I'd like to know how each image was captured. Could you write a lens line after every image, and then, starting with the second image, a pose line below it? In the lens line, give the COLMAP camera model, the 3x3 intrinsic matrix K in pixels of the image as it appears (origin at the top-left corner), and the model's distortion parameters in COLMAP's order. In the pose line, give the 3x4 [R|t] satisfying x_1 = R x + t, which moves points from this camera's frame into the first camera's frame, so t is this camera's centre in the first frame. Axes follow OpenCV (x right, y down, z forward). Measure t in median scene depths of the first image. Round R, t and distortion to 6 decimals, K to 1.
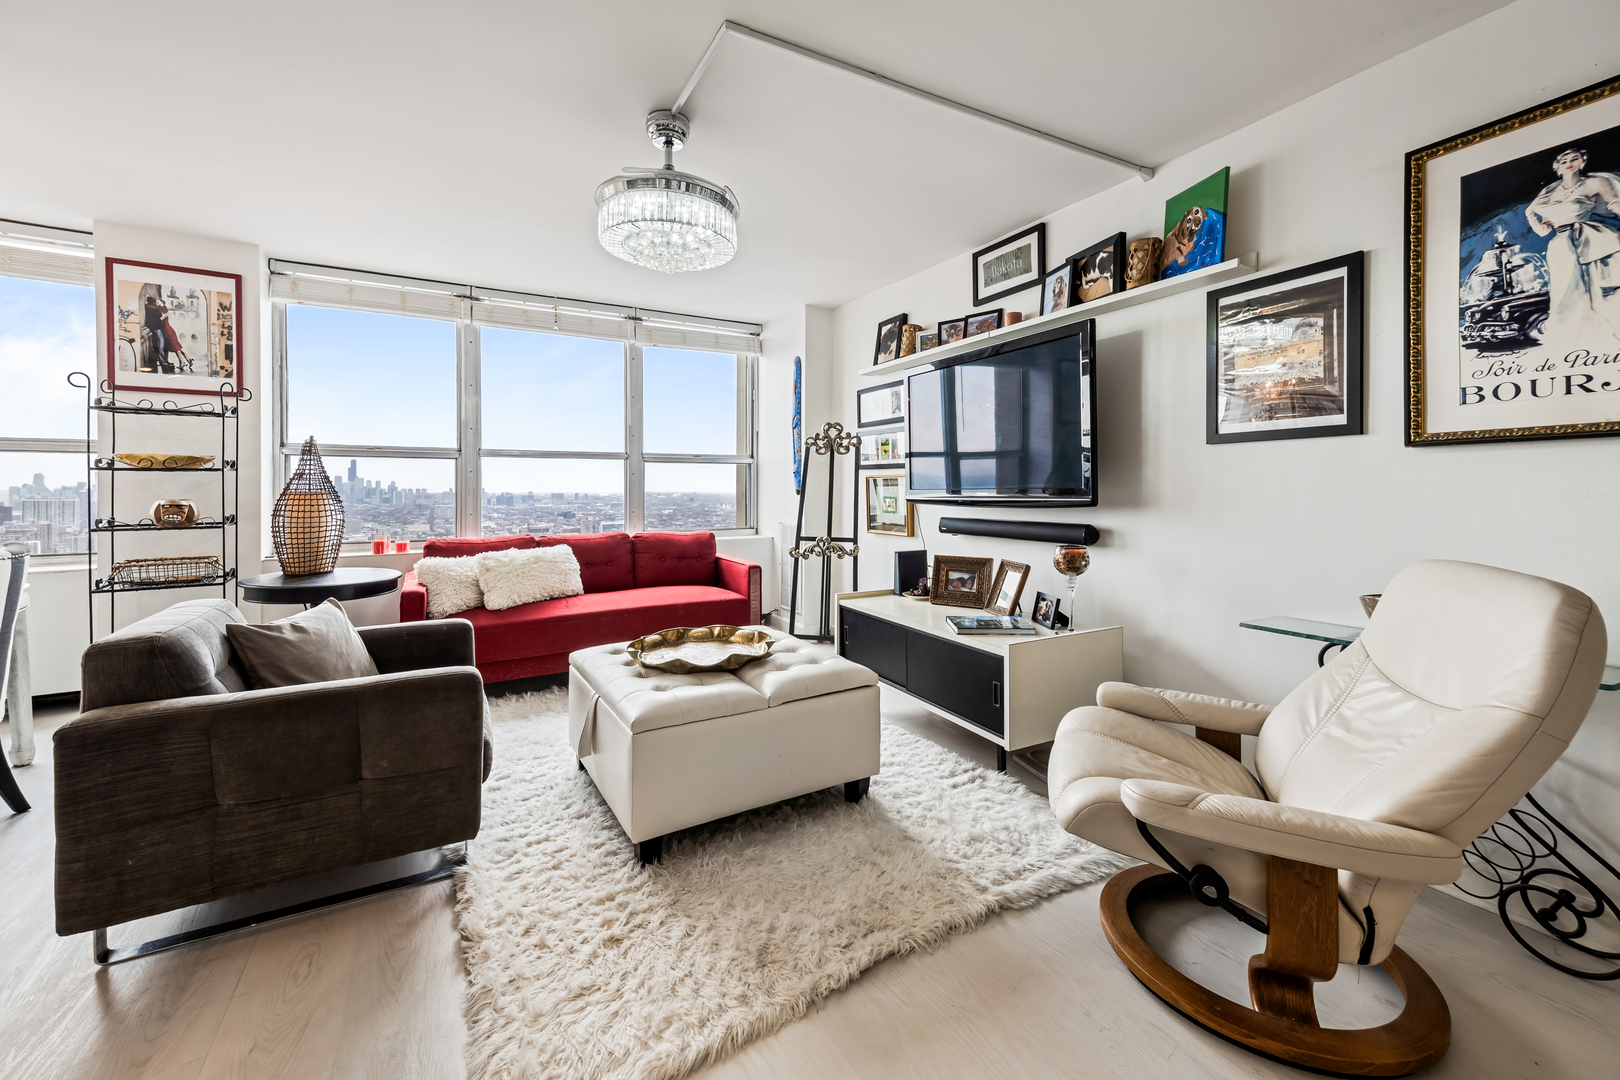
lens RADIAL K [[655.1, 0, 807.7], [0, 655.1, 488.8], [0, 0, 1]] dist [0.021222, 0.000385]
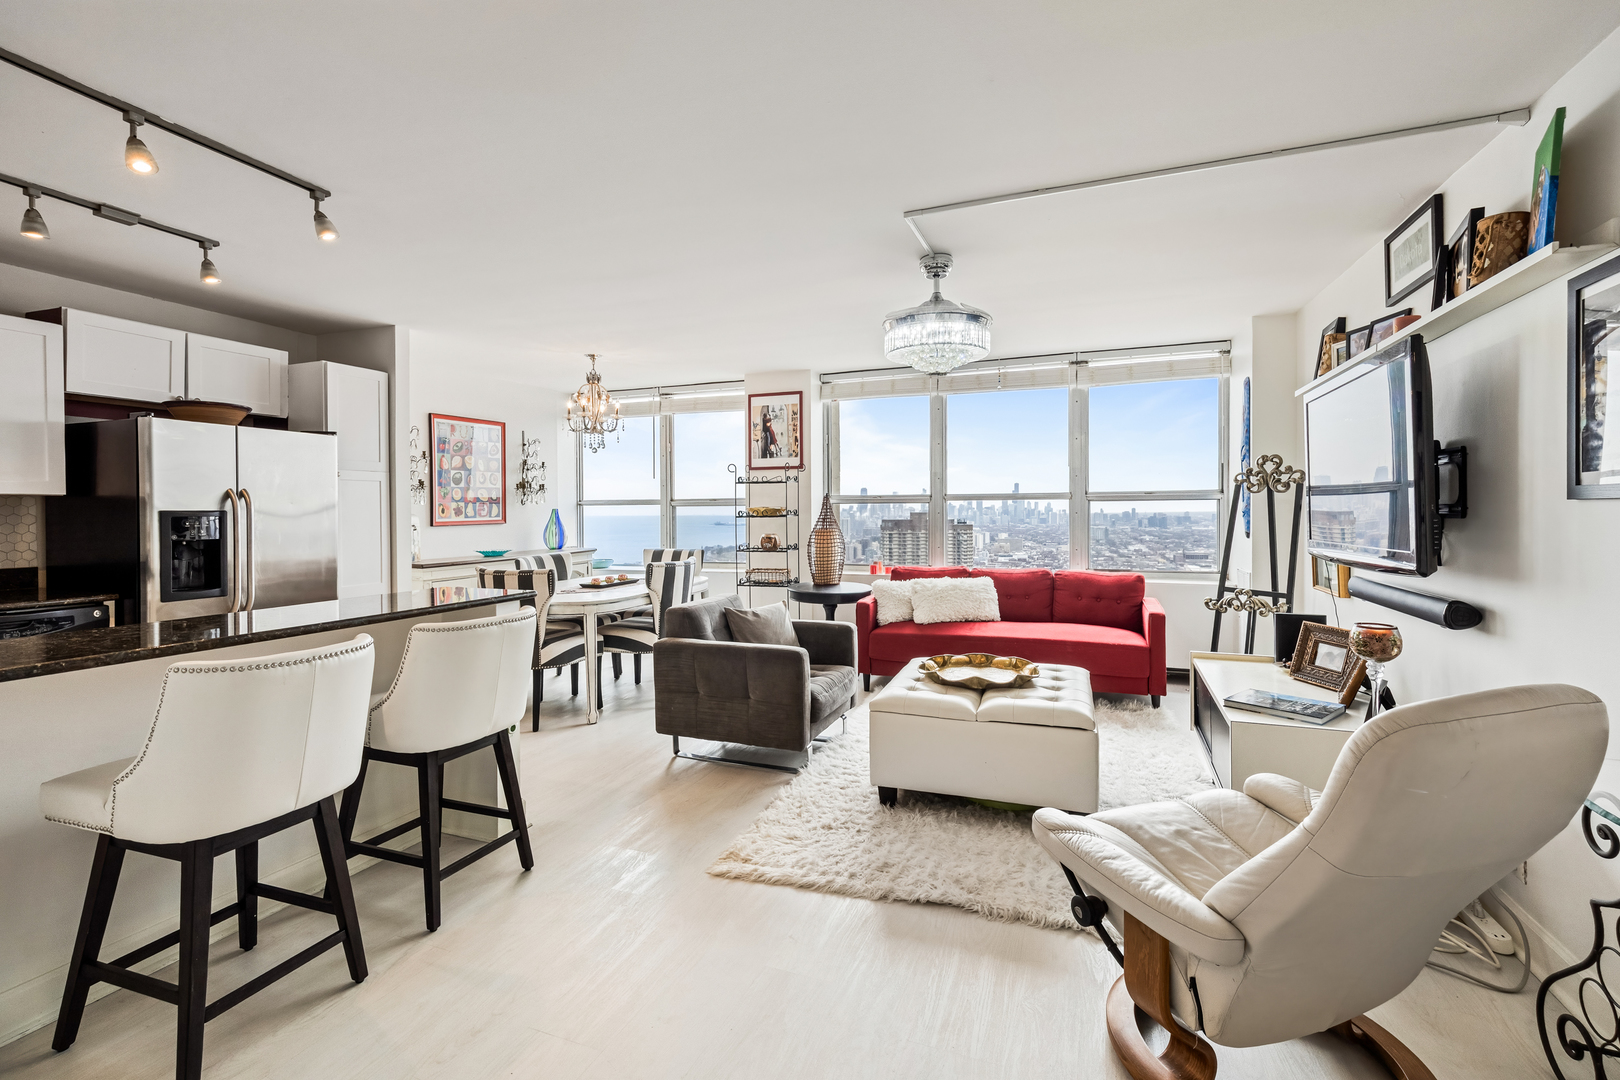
lens RADIAL K [[724.4, 0, 814.9], [0, 724.4, 508.2], [0, 0, 1]] dist [0.003164, -0.000210]
pose [[0.637387, -0.003849, -0.770534, 0.506491], [0.003403, 0.999992, -0.002180, -0.042362], [0.770536, -0.001233, 0.637395, -0.069407]]
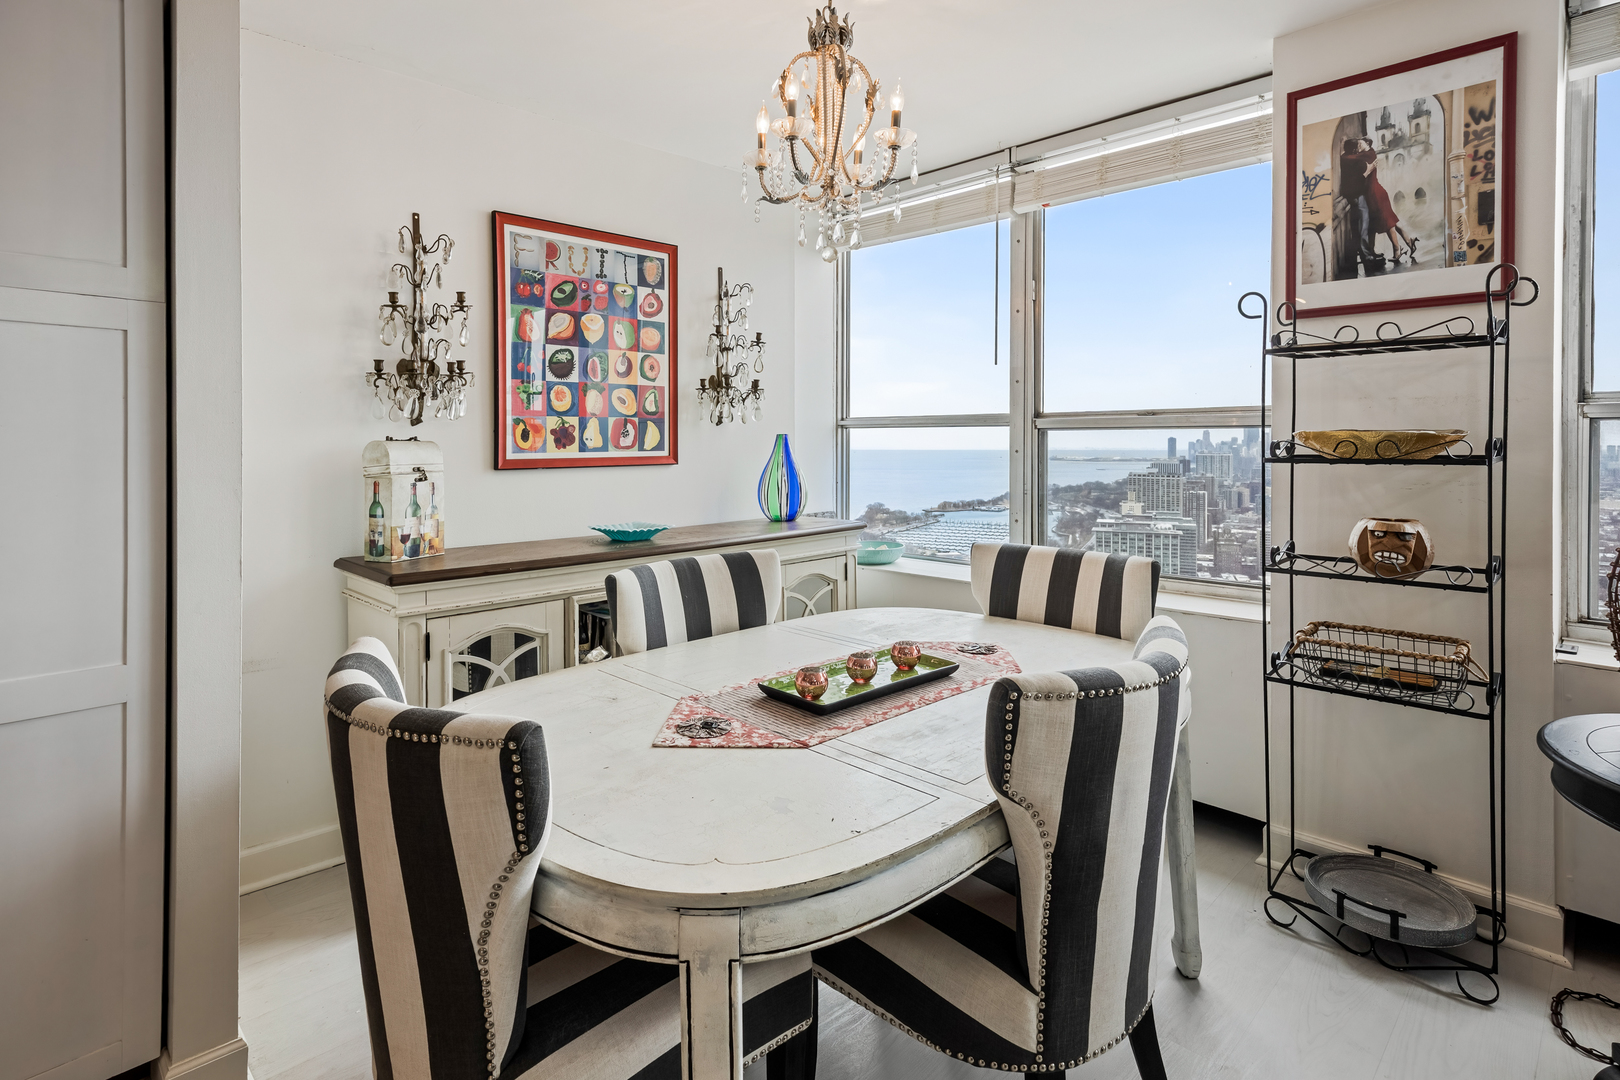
lens RADIAL K [[828.9, 0, 816.5], [0, 828.9, 444.0], [0, 0, 1]] dist [0.011442, -0.001791]
pose [[0.276948, 0.005263, -0.960871, -0.445212], [-0.005727, 0.999976, 0.003827, -0.038801], [0.960868, 0.004443, 0.276972, 0.394078]]
